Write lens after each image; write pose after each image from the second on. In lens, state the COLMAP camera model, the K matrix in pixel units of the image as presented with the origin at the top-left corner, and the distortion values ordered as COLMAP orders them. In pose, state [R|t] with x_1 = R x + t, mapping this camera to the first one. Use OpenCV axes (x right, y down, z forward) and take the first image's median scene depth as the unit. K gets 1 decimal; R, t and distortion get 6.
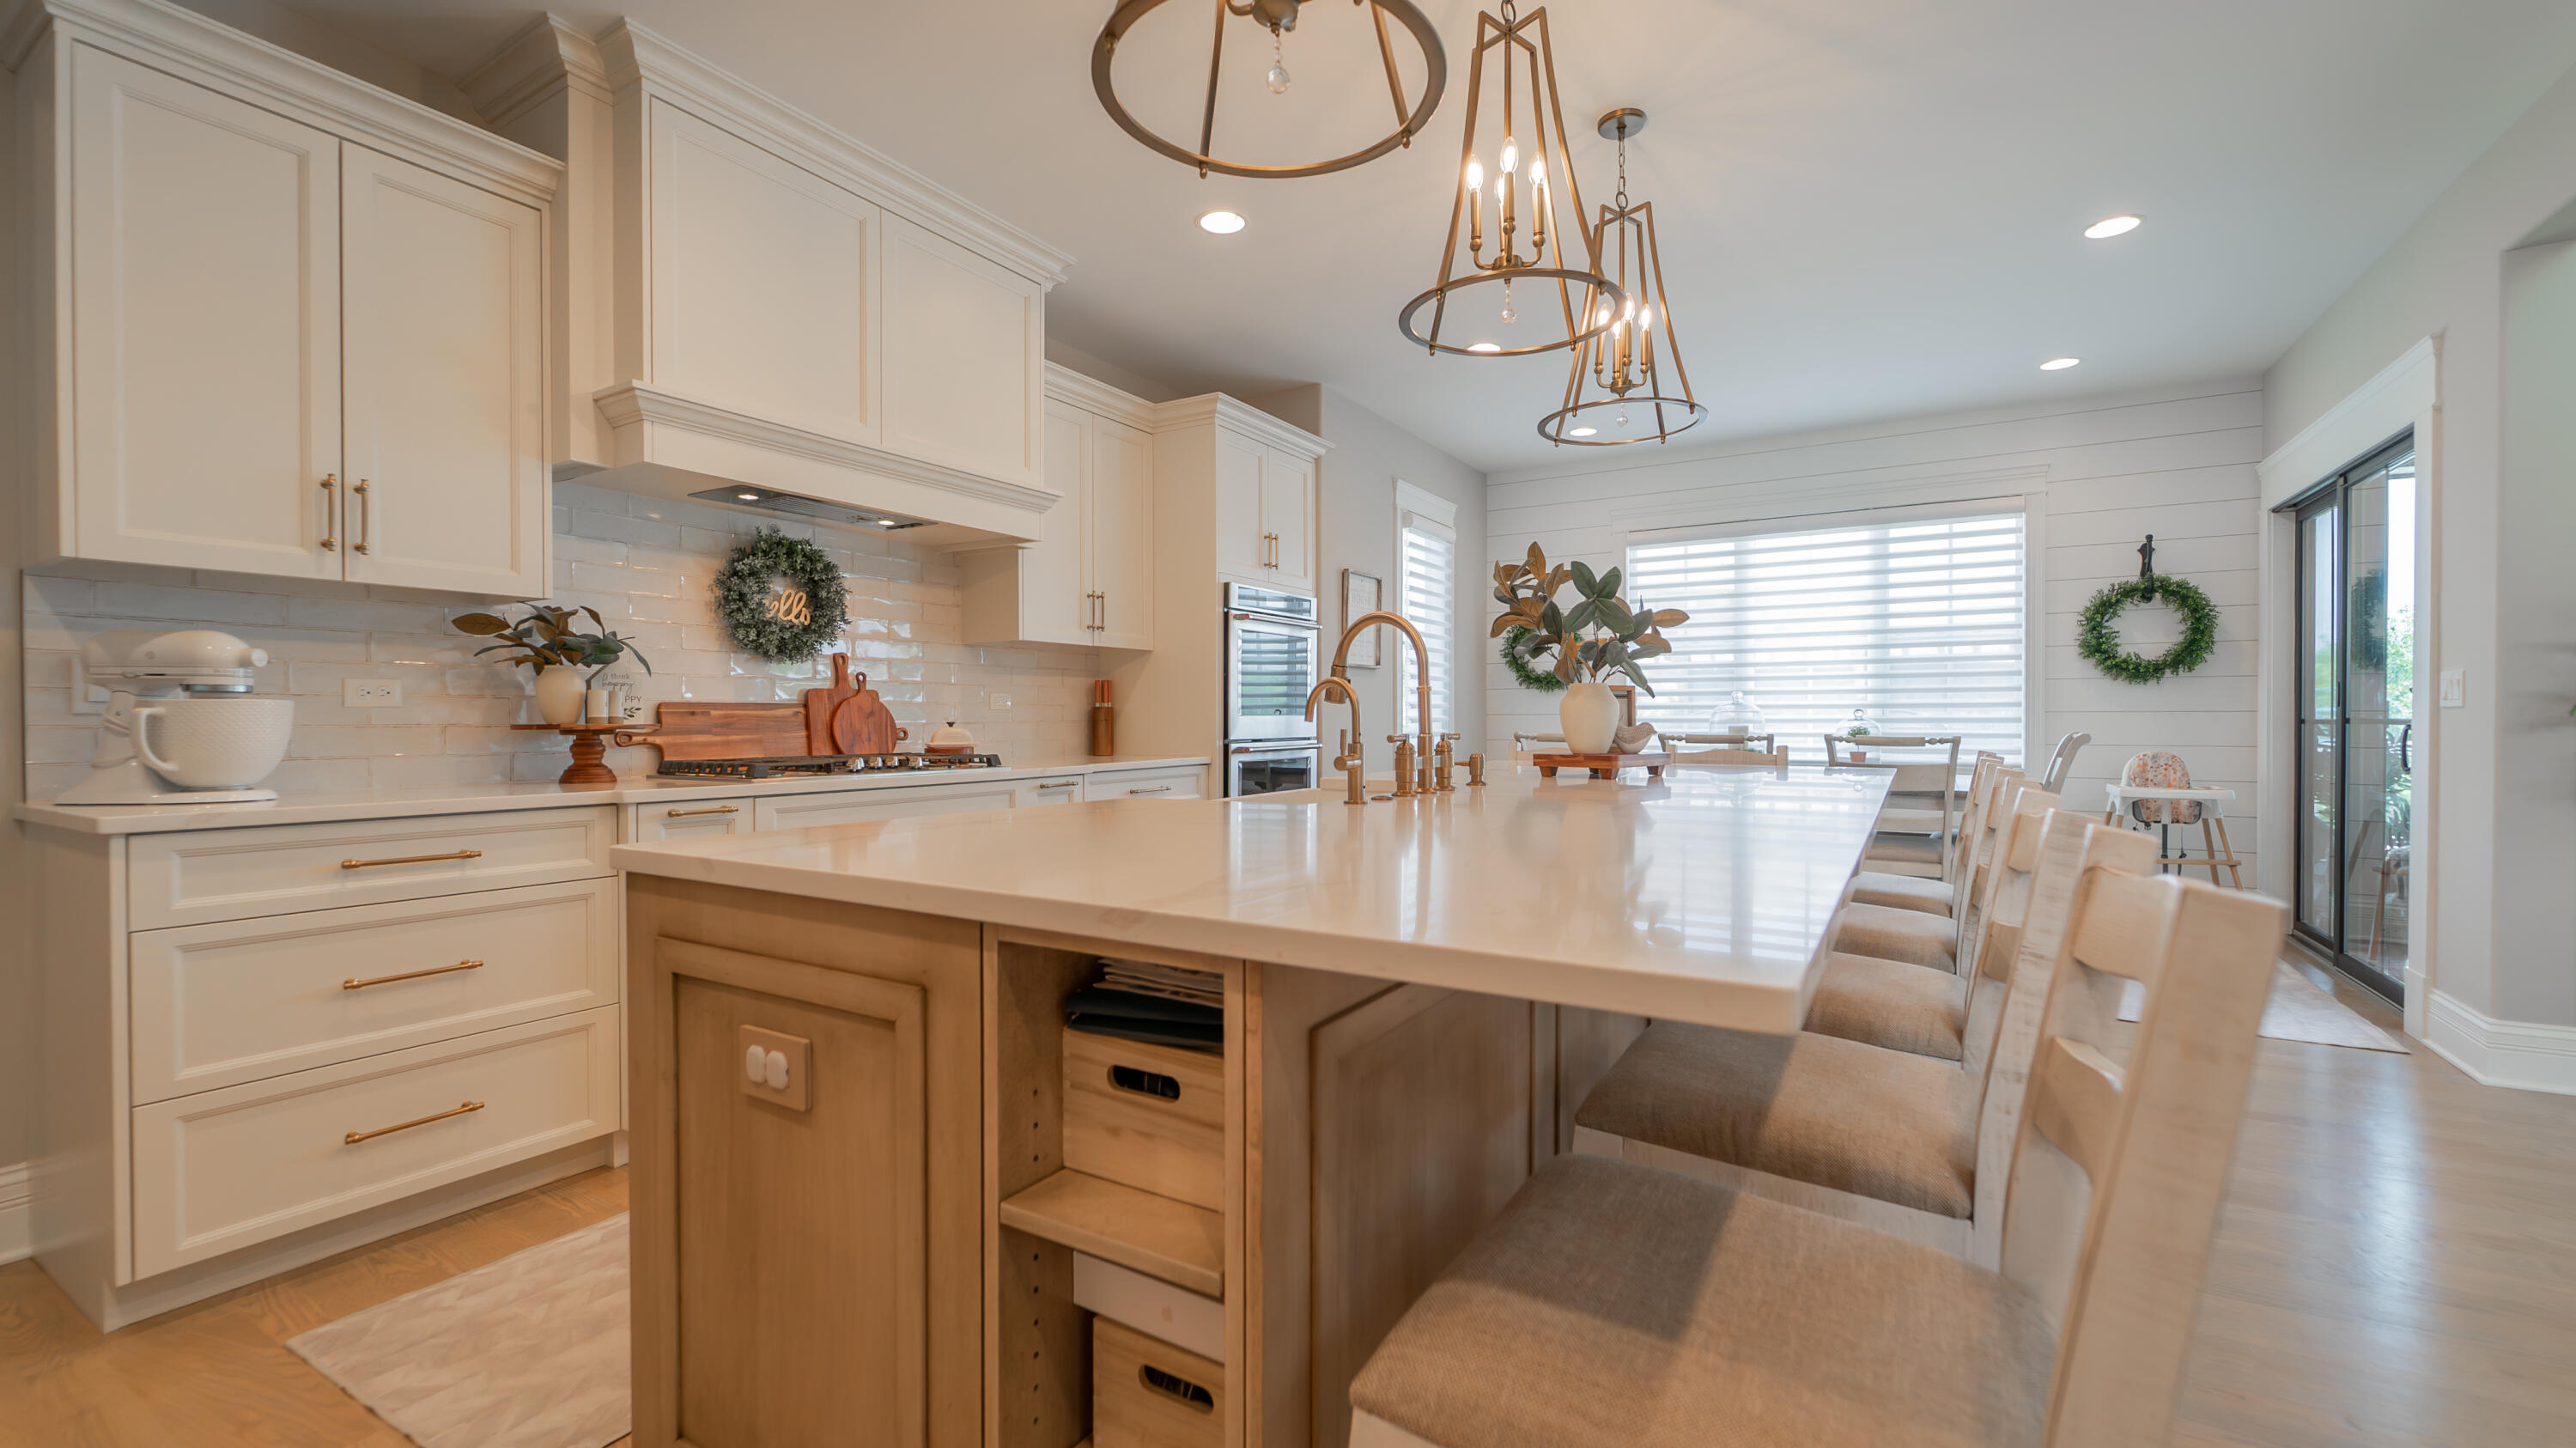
lens RADIAL K [[1061.0, 0, 1293.9], [0, 1061.0, 724.4], [0, 0, 1]] dist [-0.002827, -0.000020]
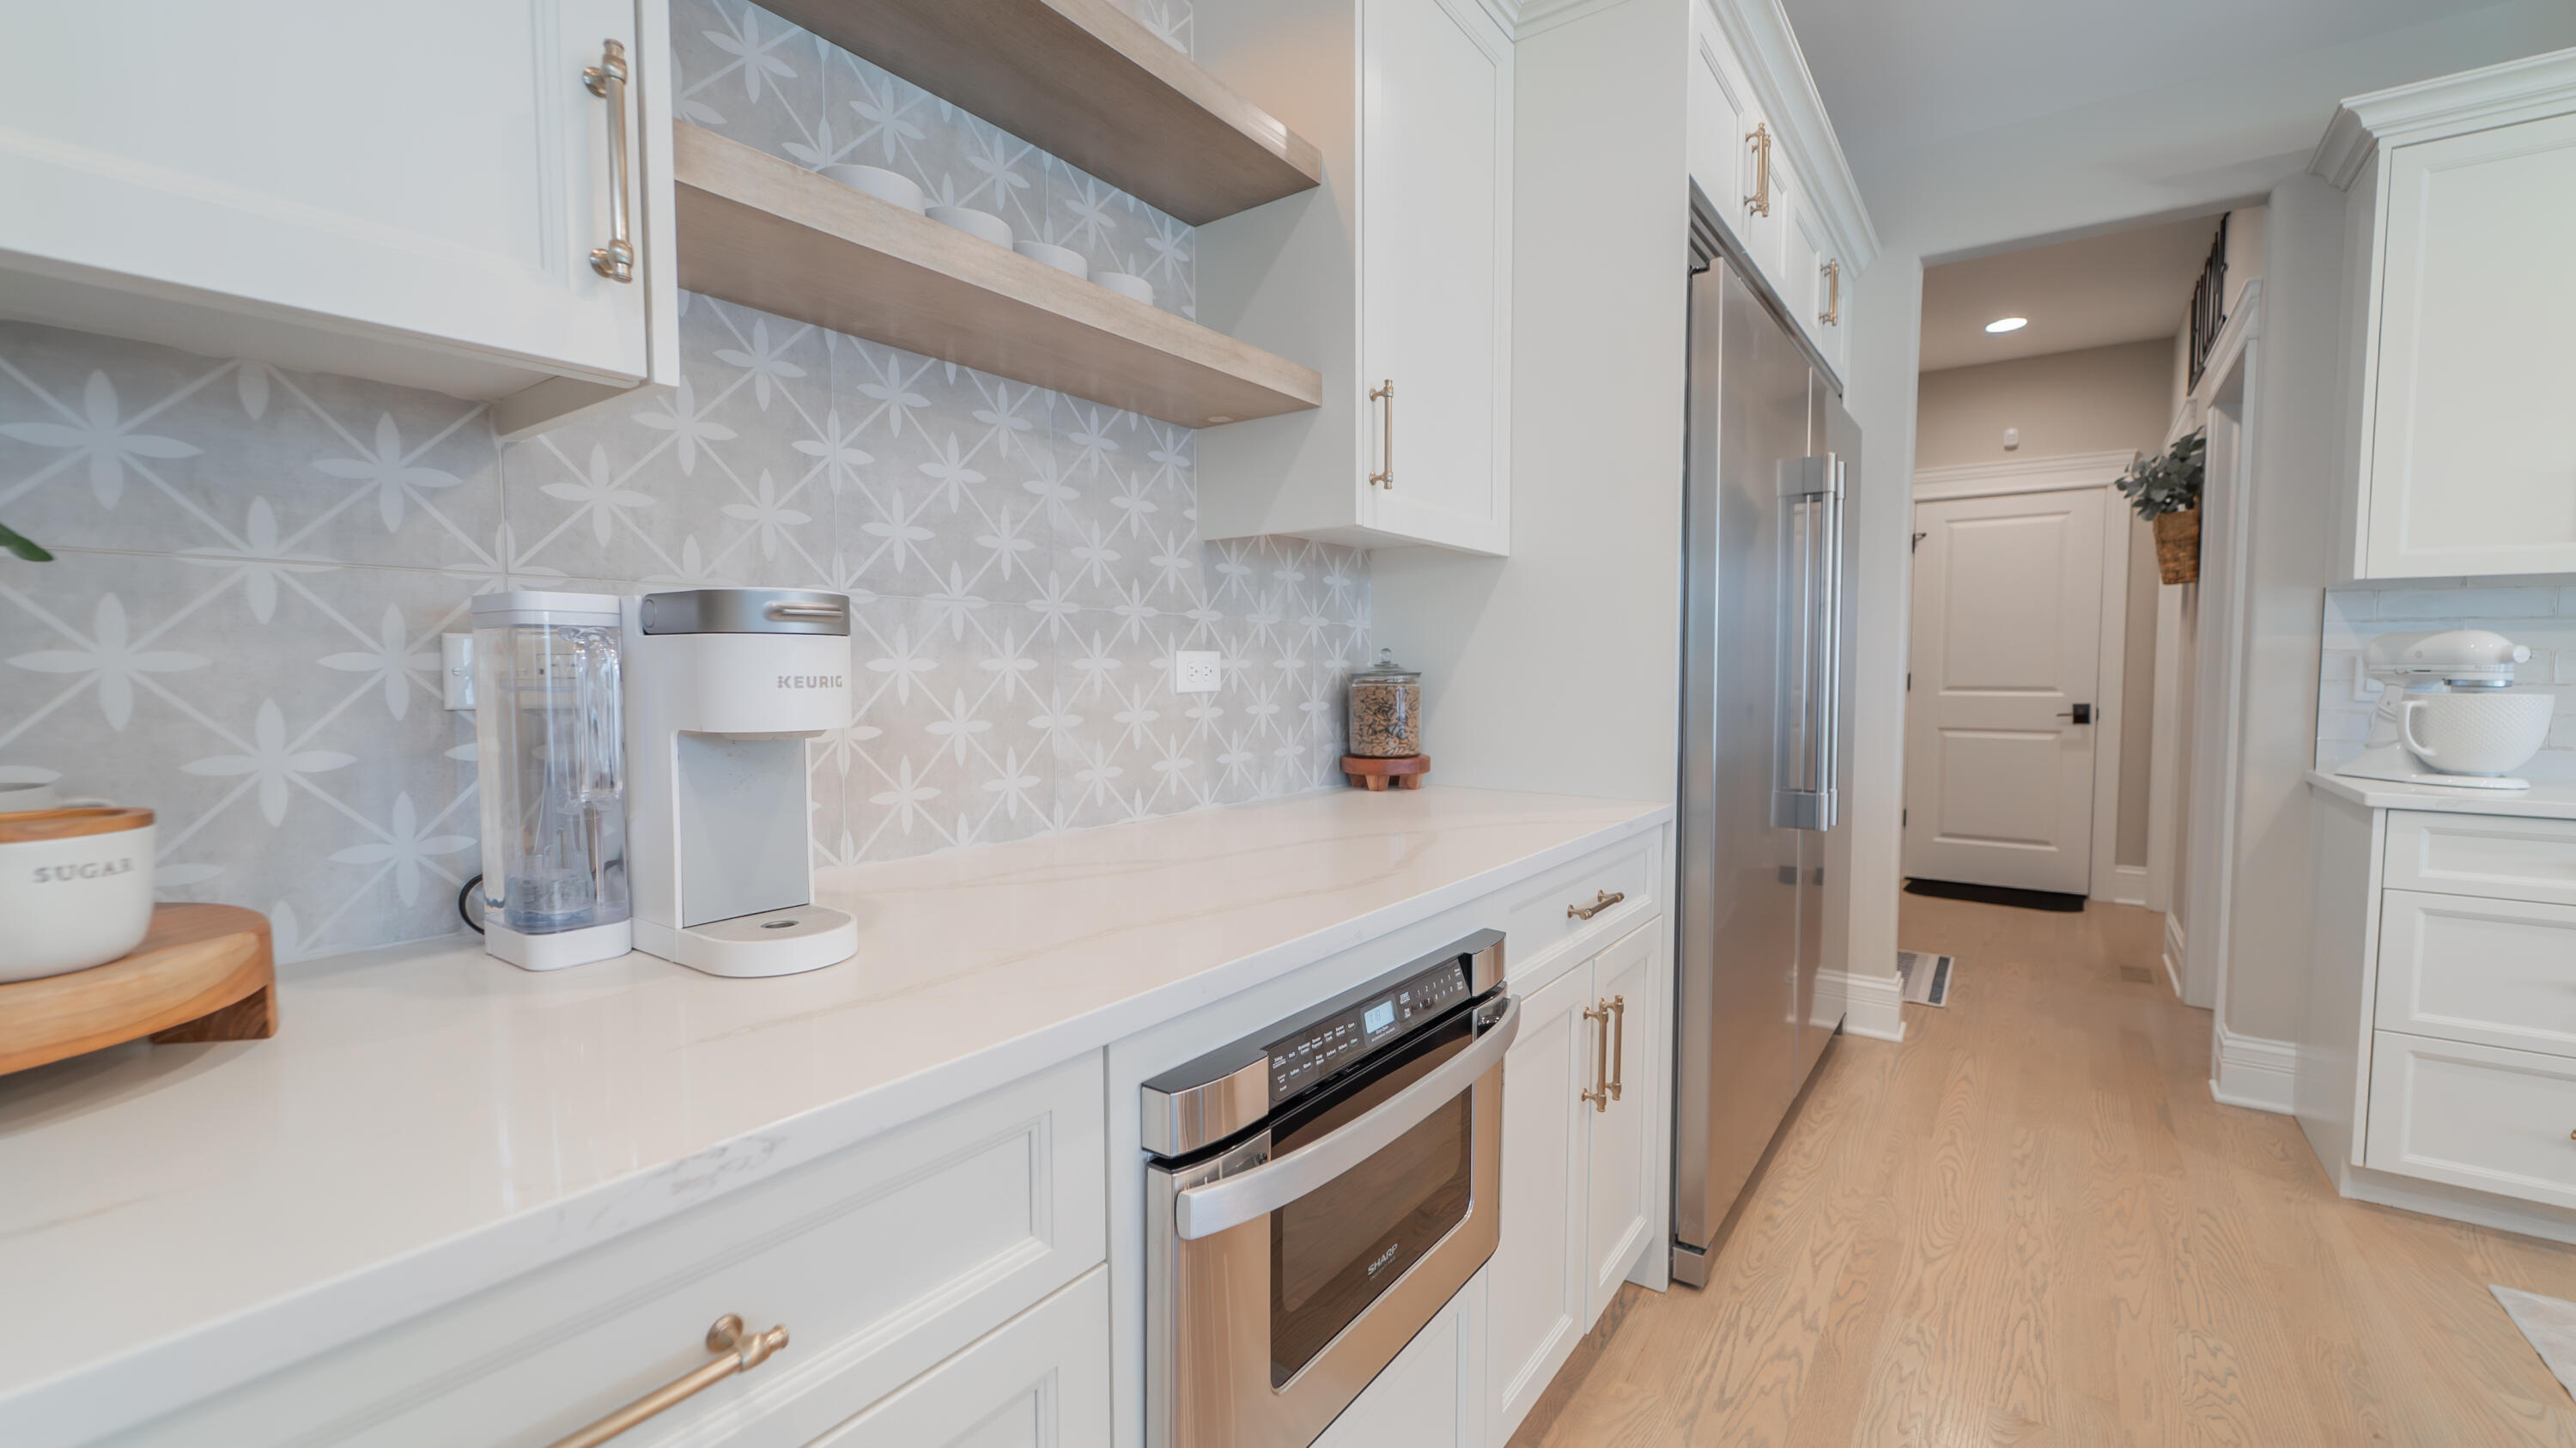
lens RADIAL K [[1061.0, 0, 1298.2], [0, 1061.0, 739.1], [0, 0, 1]] dist [-0.002827, -0.000020]
pose [[-0.070677, 0.067100, -0.995240, 0.165419], [-0.005647, 0.997692, 0.067666, -0.043645], [0.997483, 0.010403, -0.070135, -0.143734]]
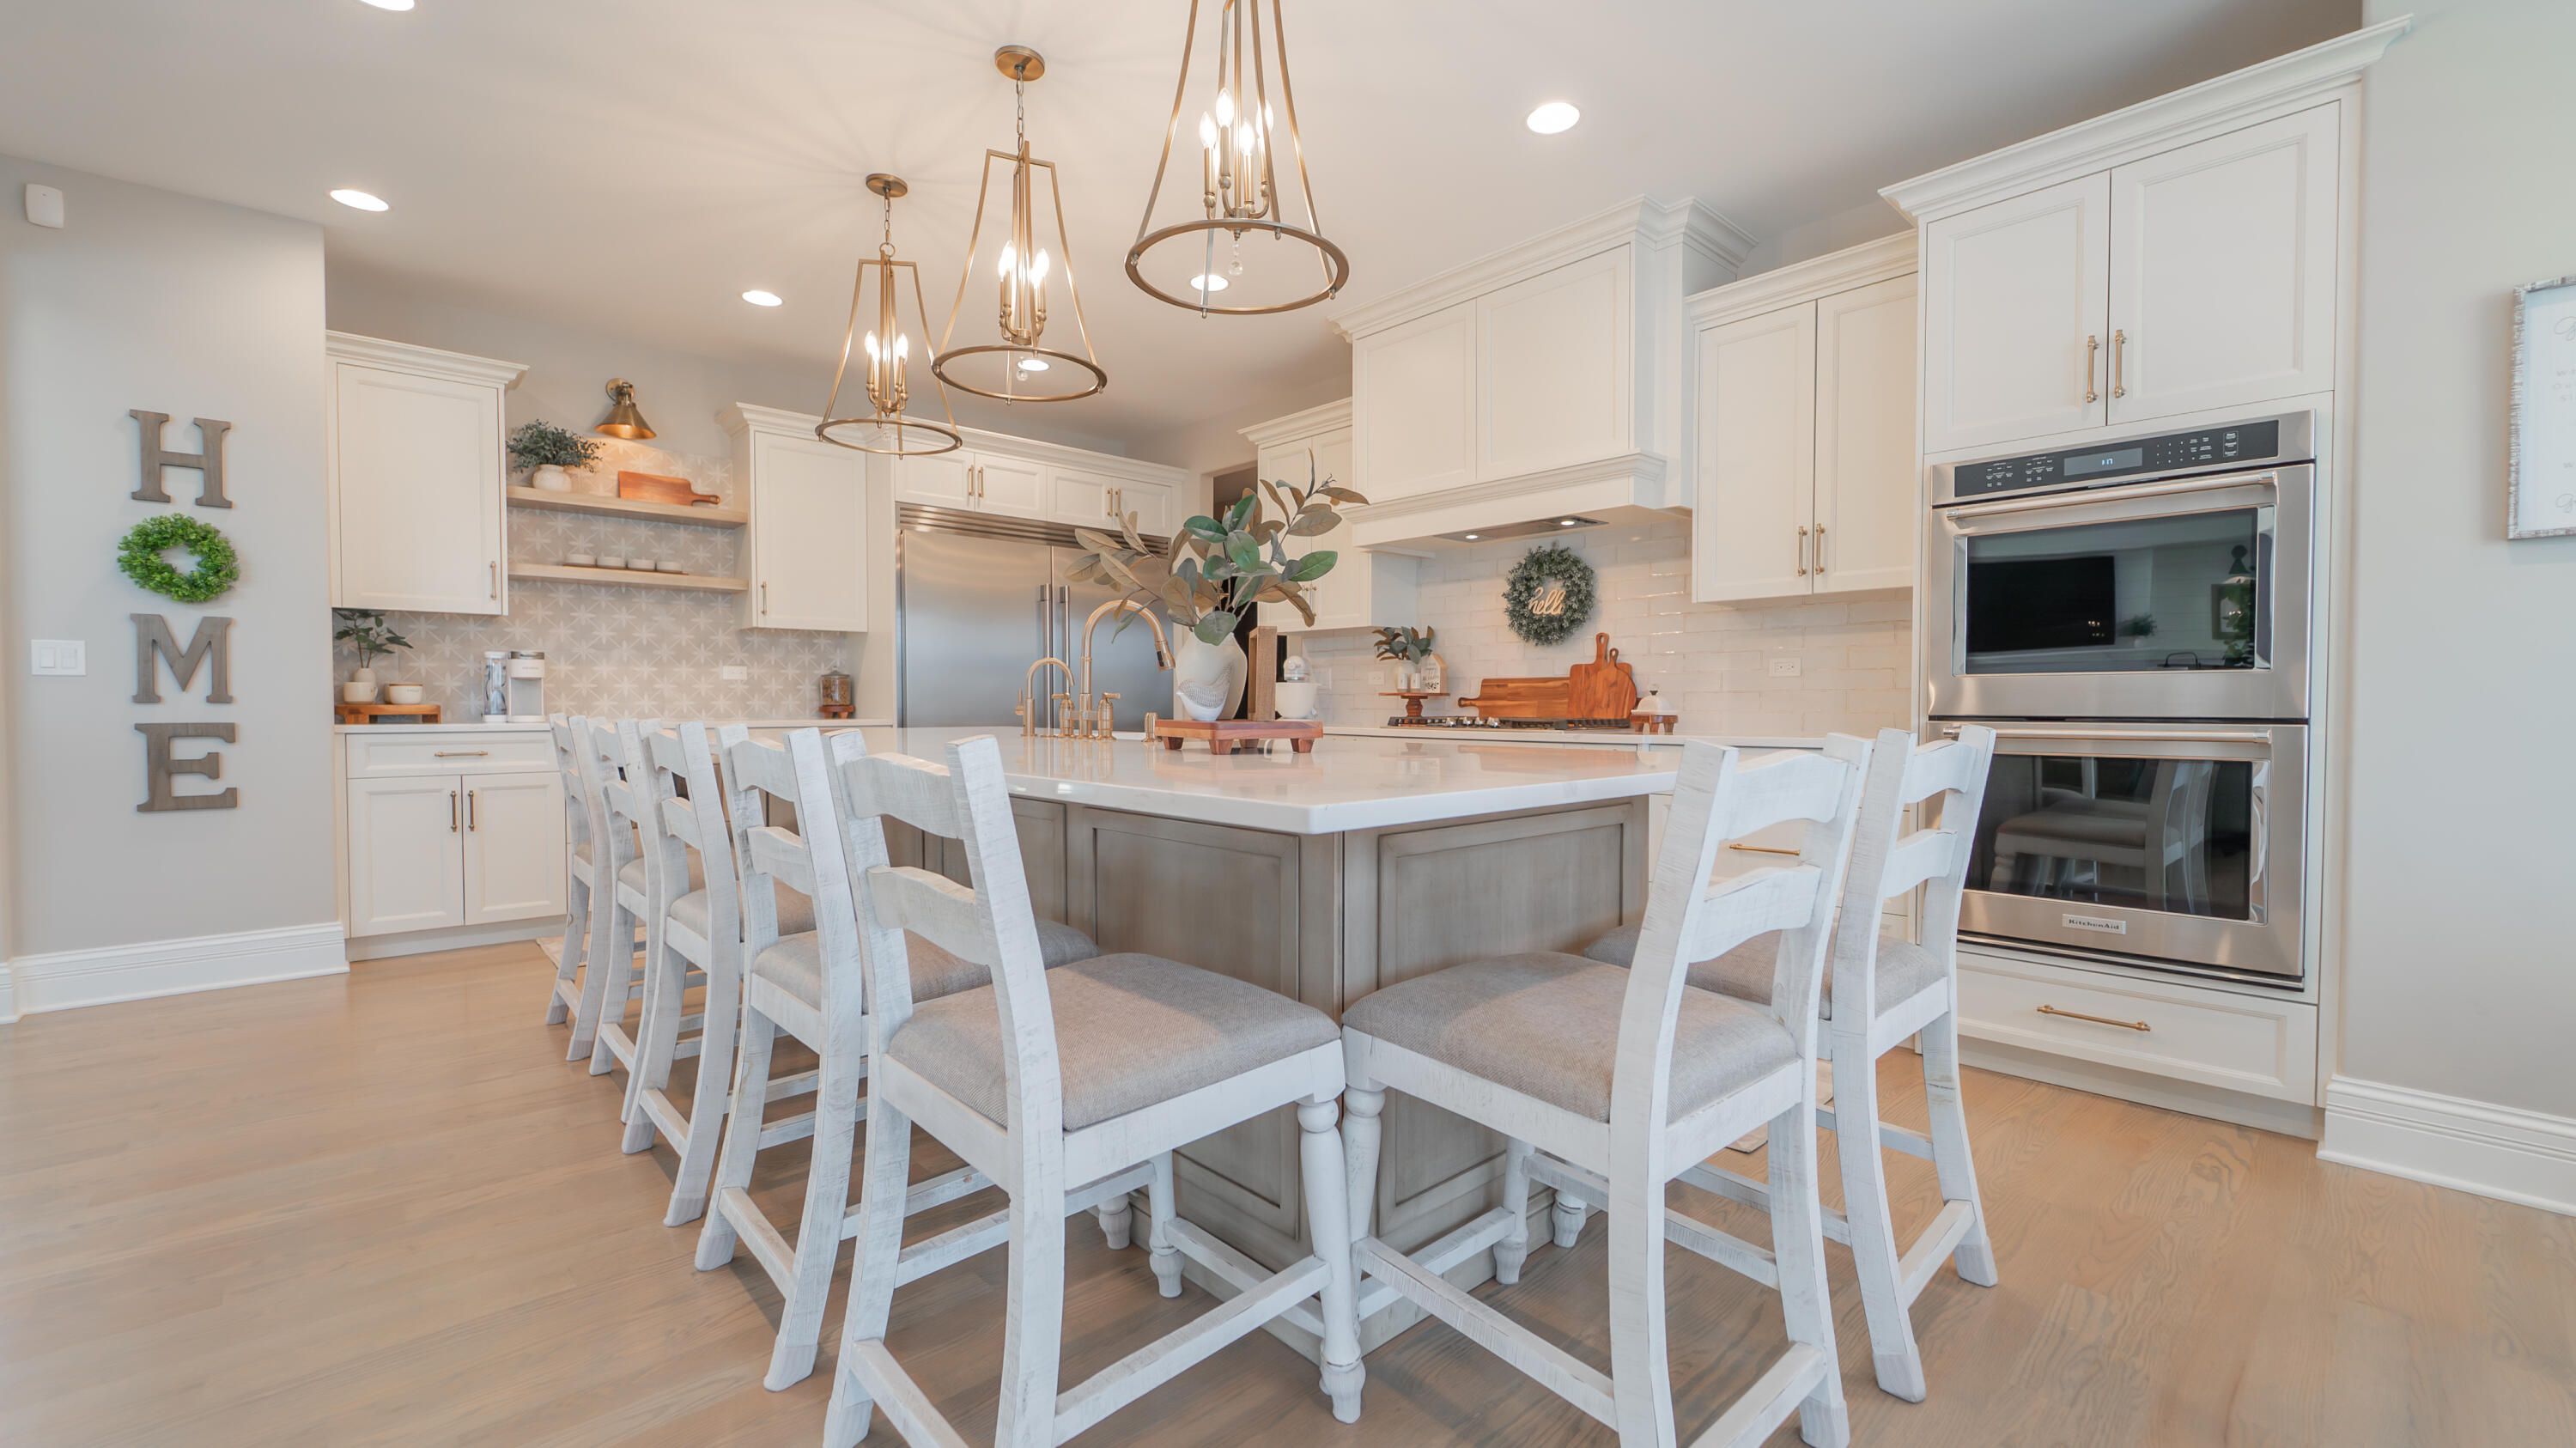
lens RADIAL K [[1061.0, 0, 1304.5], [0, 1061.0, 739.8], [0, 0, 1]] dist [-0.002827, -0.000020]
pose [[-0.275651, 0.031339, -0.960747, 1.410966], [-0.006311, 0.999388, 0.034410, 0.024472], [0.961237, 0.015548, -0.275284, 1.737611]]
